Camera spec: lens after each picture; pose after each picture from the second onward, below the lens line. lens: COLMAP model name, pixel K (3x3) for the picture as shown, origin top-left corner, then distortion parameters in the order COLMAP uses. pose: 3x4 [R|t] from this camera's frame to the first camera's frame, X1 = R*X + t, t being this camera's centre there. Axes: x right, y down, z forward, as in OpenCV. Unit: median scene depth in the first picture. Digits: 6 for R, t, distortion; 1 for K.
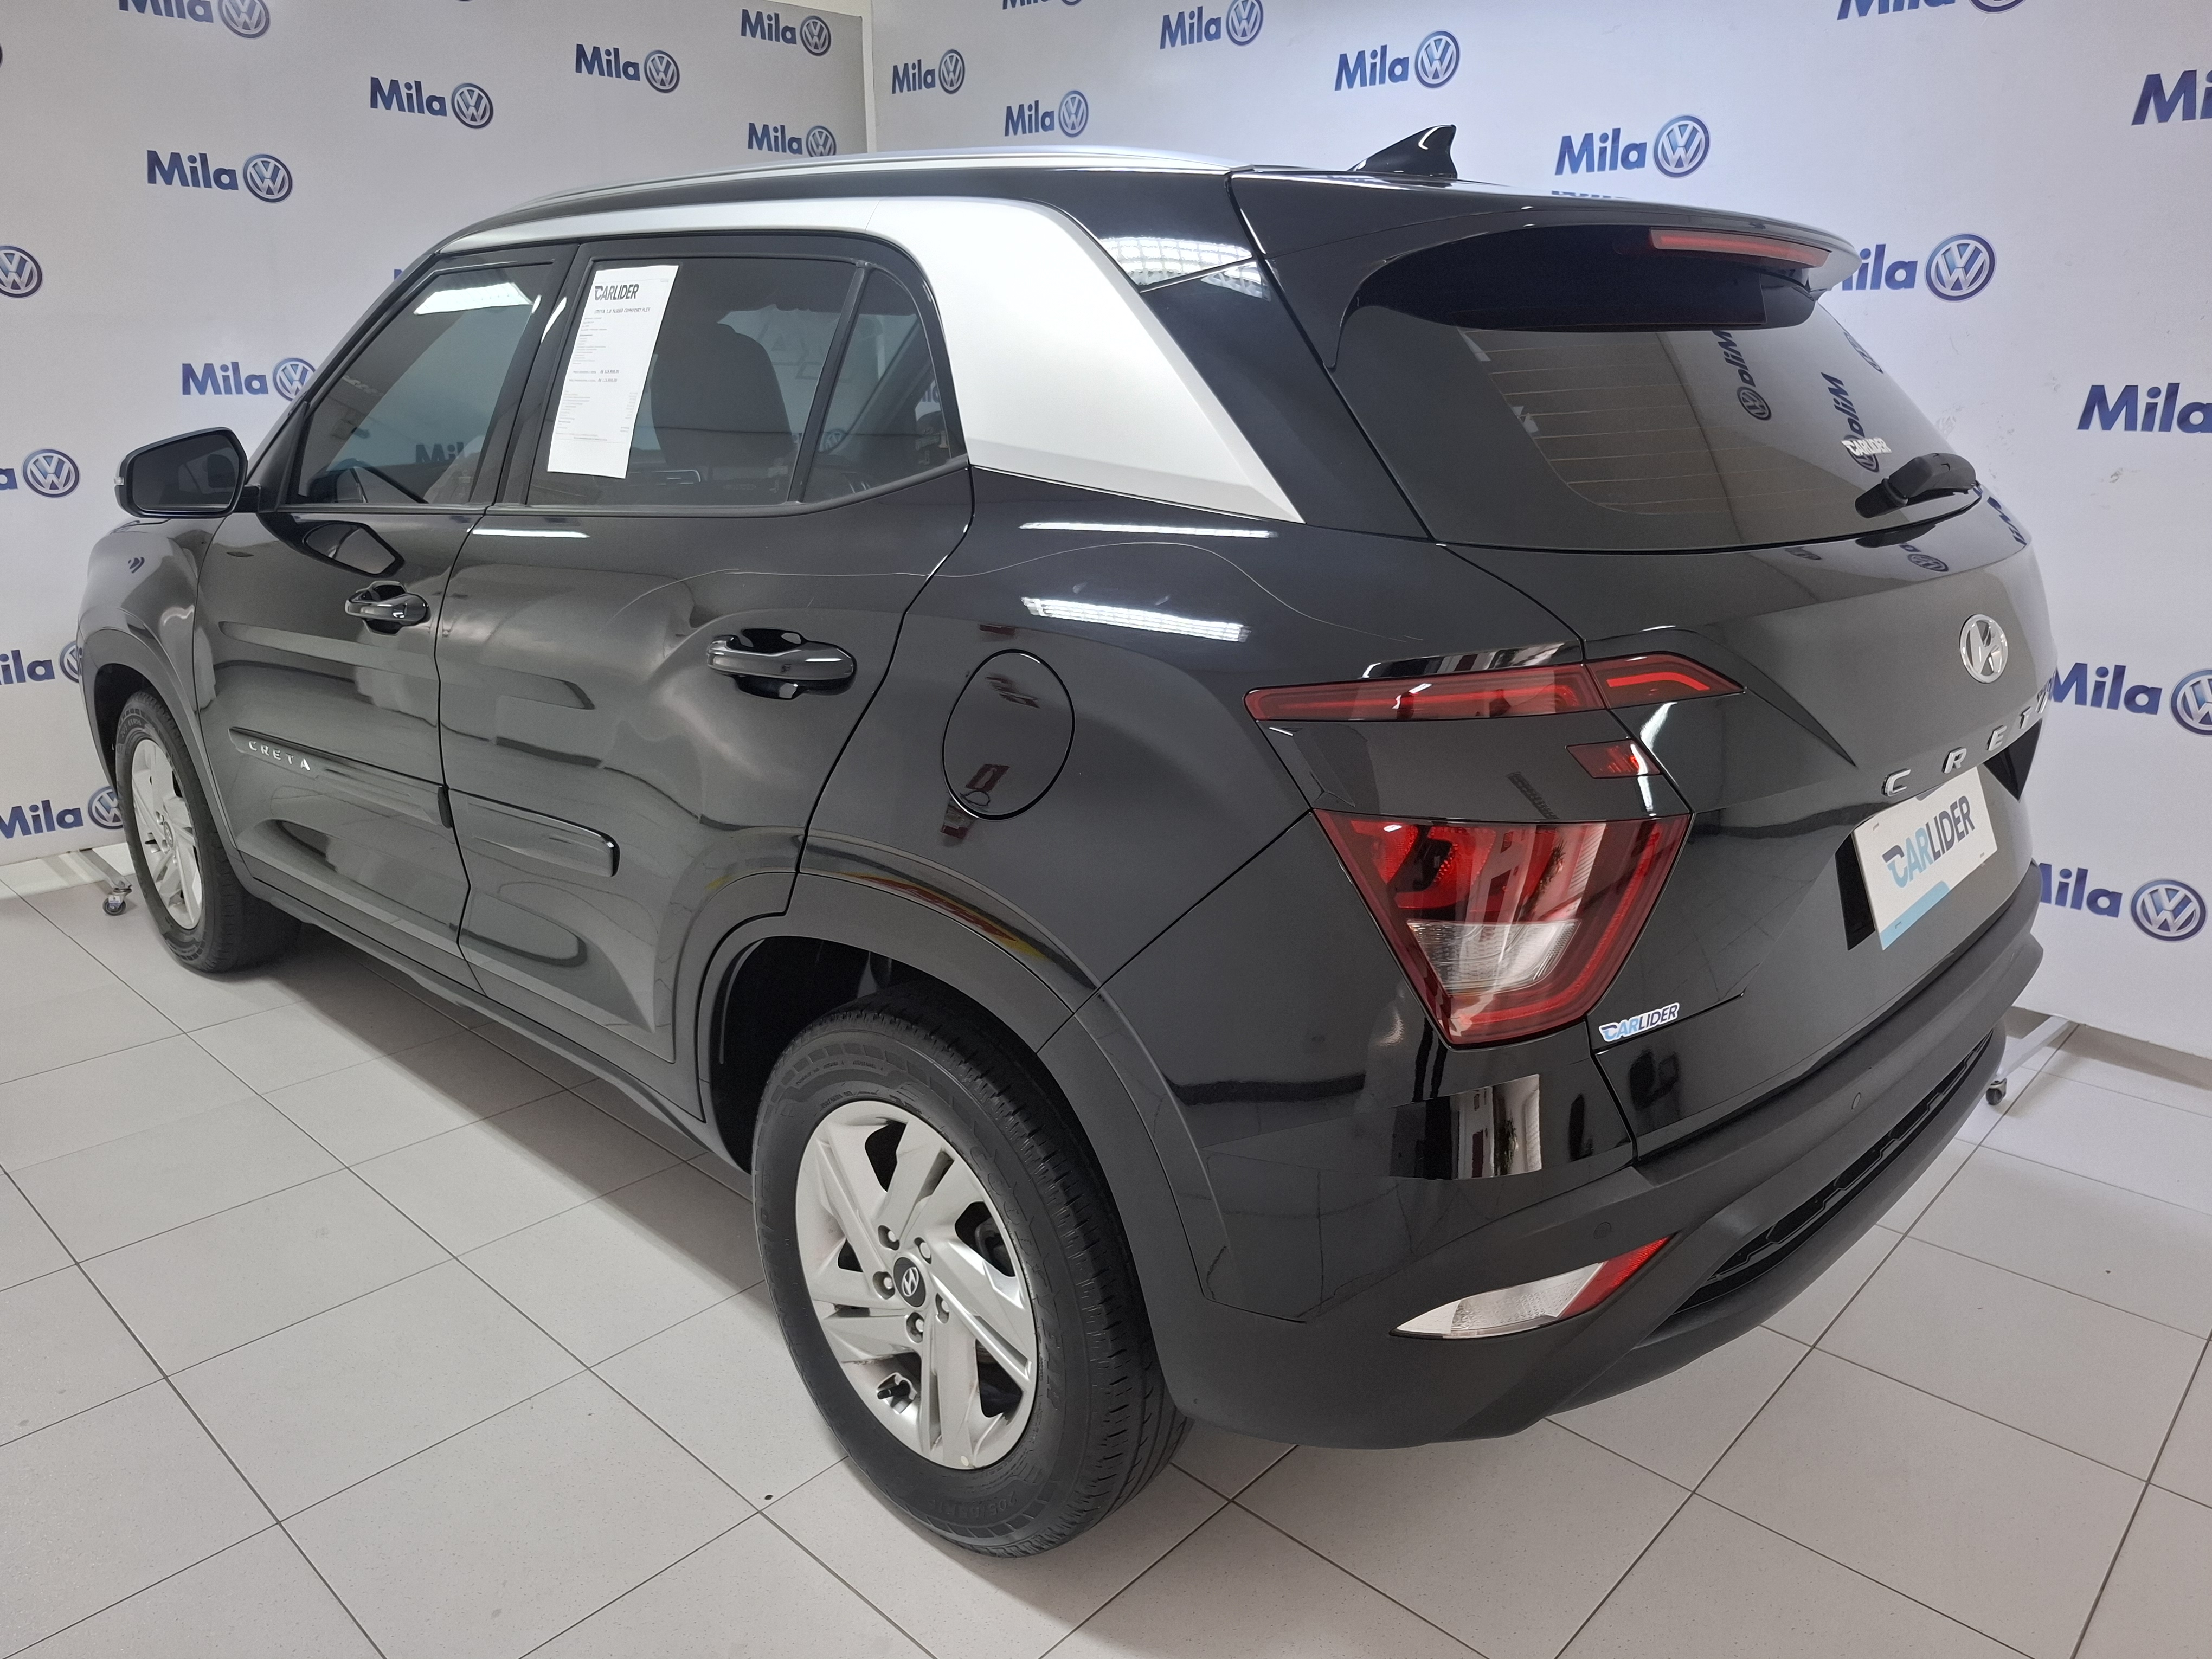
lens RADIAL K [[1527.4, 0, 1105.0], [0, 1527.4, 819.8], [0, 0, 1]] dist [0.017477, -0.005757]
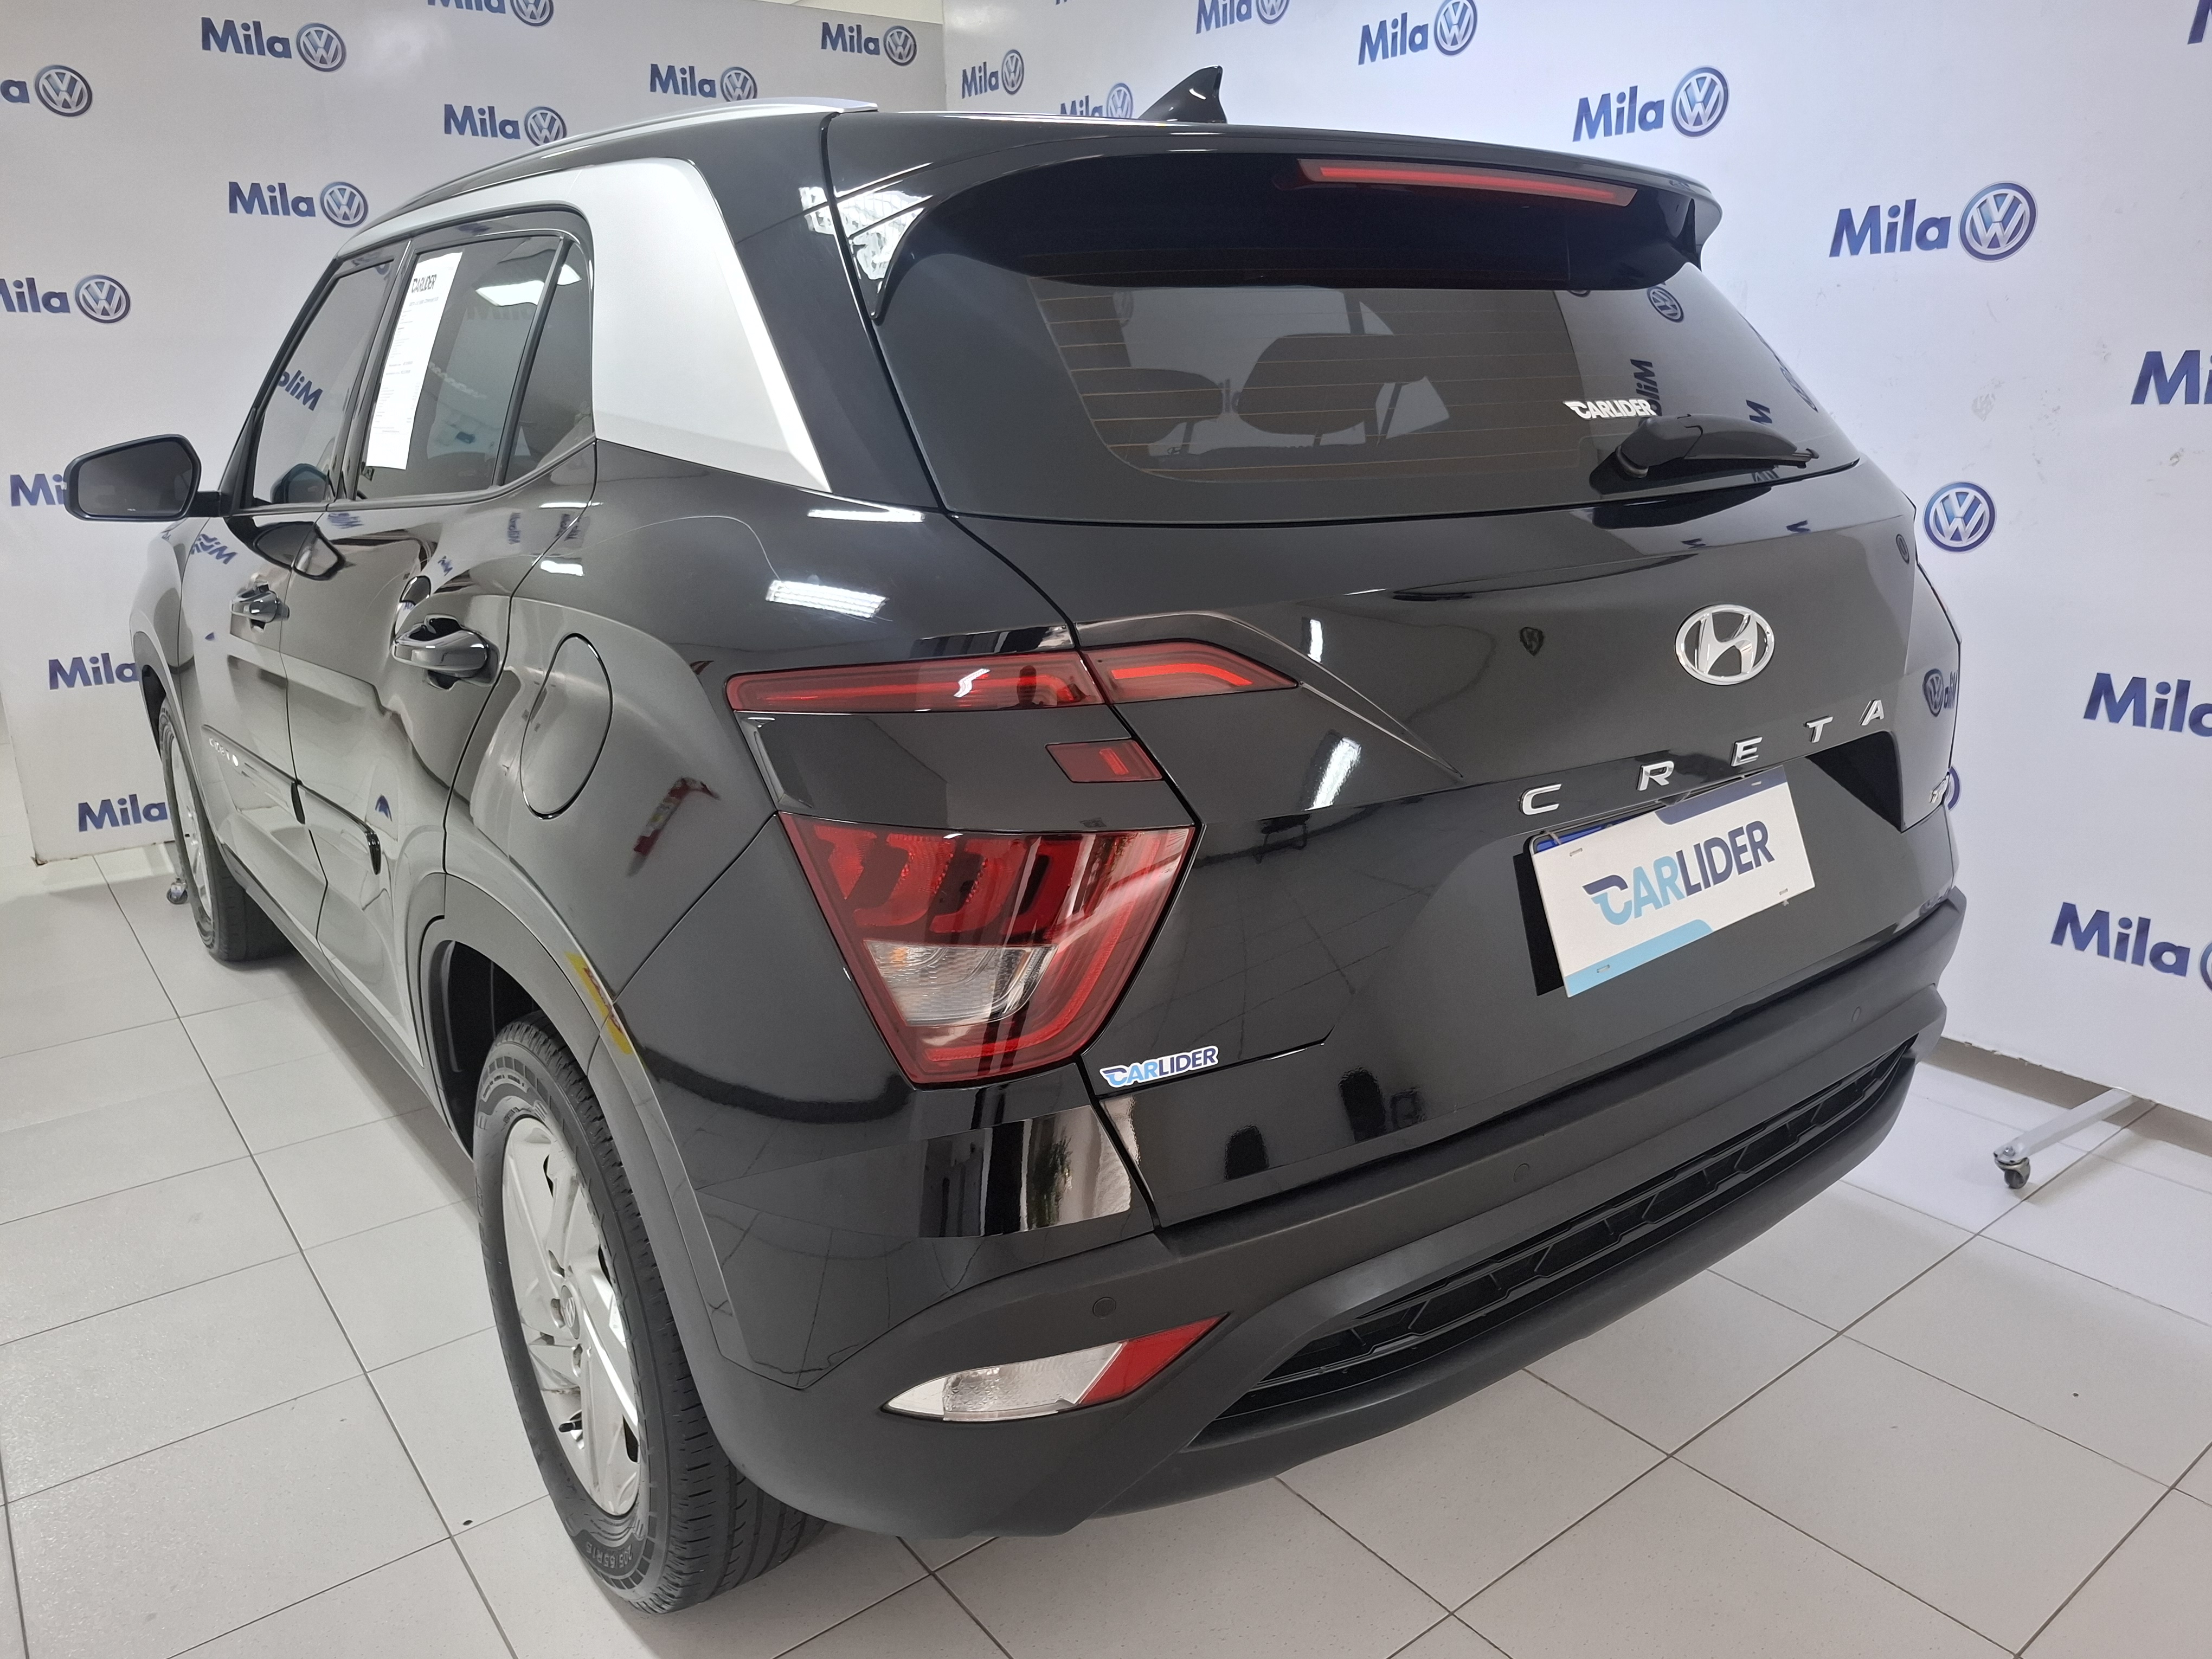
lens RADIAL K [[1533.6, 0, 1106.0], [0, 1533.6, 829.5], [0, 0, 1]] dist [0.028423, -0.022991]
pose [[0.988145, 0.023468, -0.151718, 0.194186], [-0.024633, 0.999680, -0.005805, 0.001689], [0.151533, 0.009473, 0.988407, 0.061190]]
